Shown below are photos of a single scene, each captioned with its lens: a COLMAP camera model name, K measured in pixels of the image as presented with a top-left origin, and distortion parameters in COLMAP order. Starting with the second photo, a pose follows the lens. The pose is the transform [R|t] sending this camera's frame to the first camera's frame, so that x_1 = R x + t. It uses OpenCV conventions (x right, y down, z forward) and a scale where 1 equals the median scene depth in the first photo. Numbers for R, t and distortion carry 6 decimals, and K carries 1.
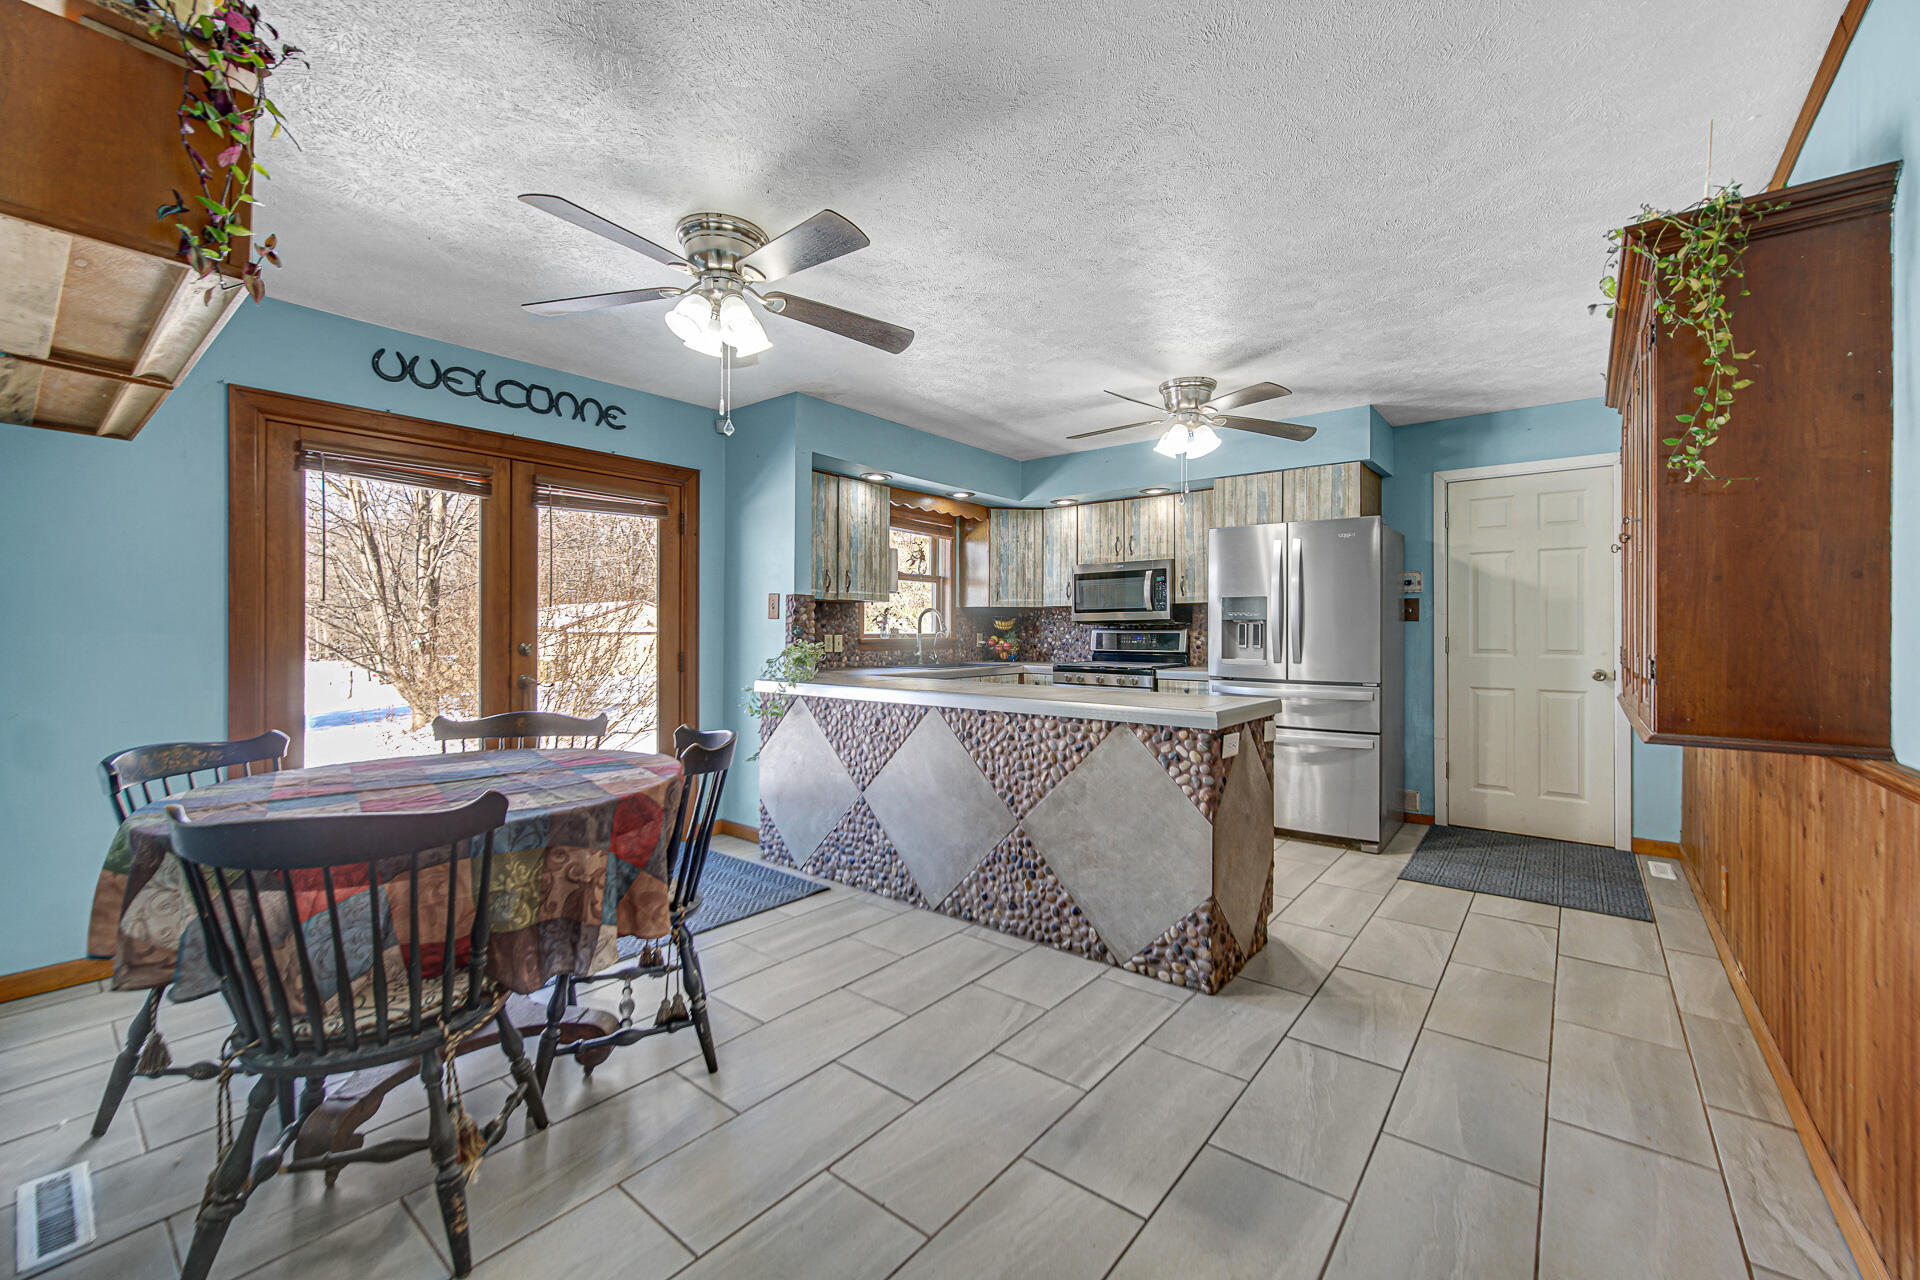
lens RADIAL K [[770.0, 0, 951.8], [0, 770.0, 635.7], [0, 0, 1]] dist [0.001843, 0.000090]
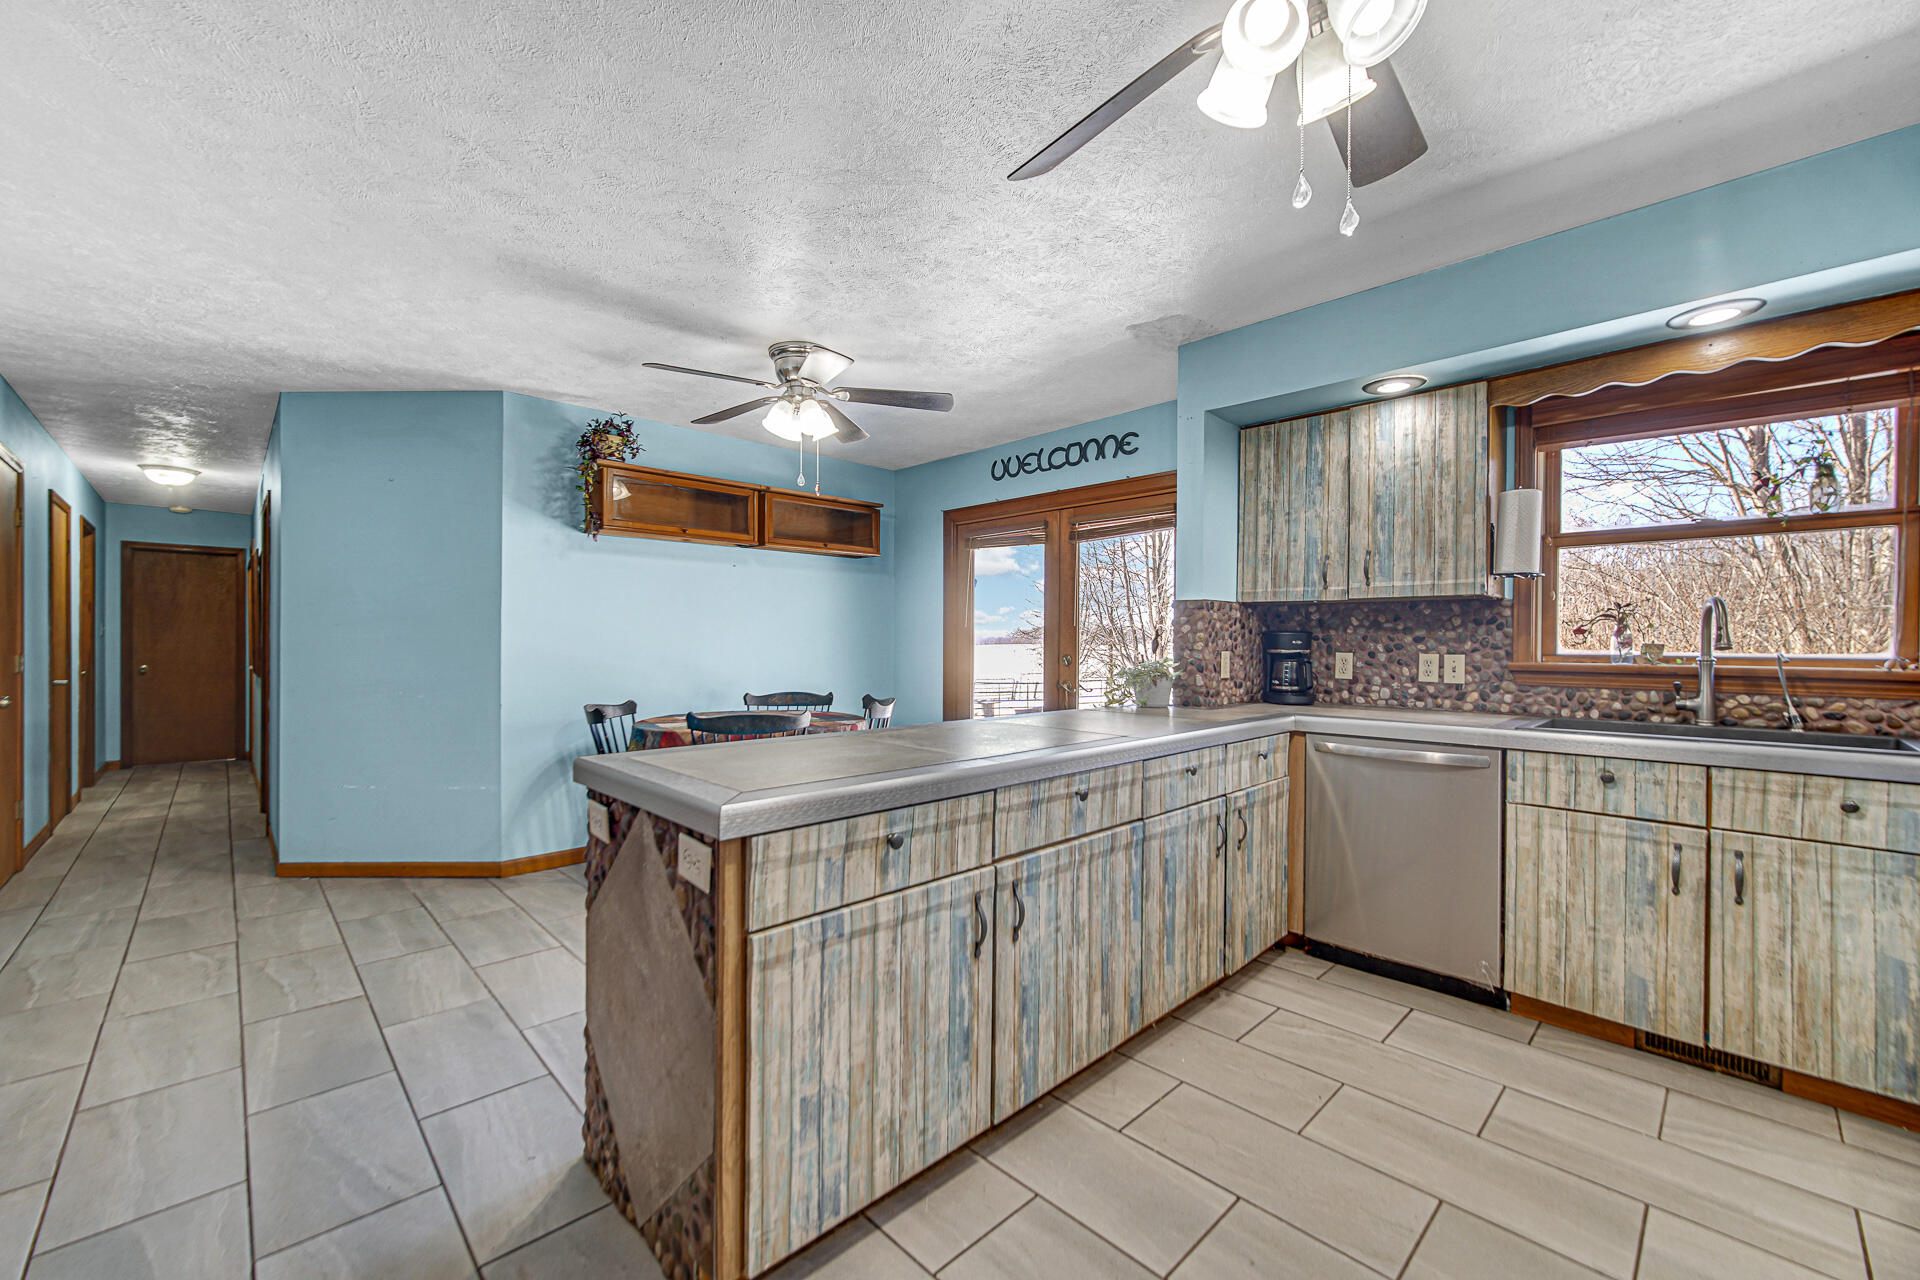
lens RADIAL K [[770.0, 0, 961.6], [0, 770.0, 638.8], [0, 0, 1]] dist [0.001843, 0.000090]
pose [[-0.122861, 0.004331, -0.992414, 0.694326], [-0.002047, 0.999987, 0.004618, -0.021968], [0.992422, 0.002599, -0.122851, 0.981781]]
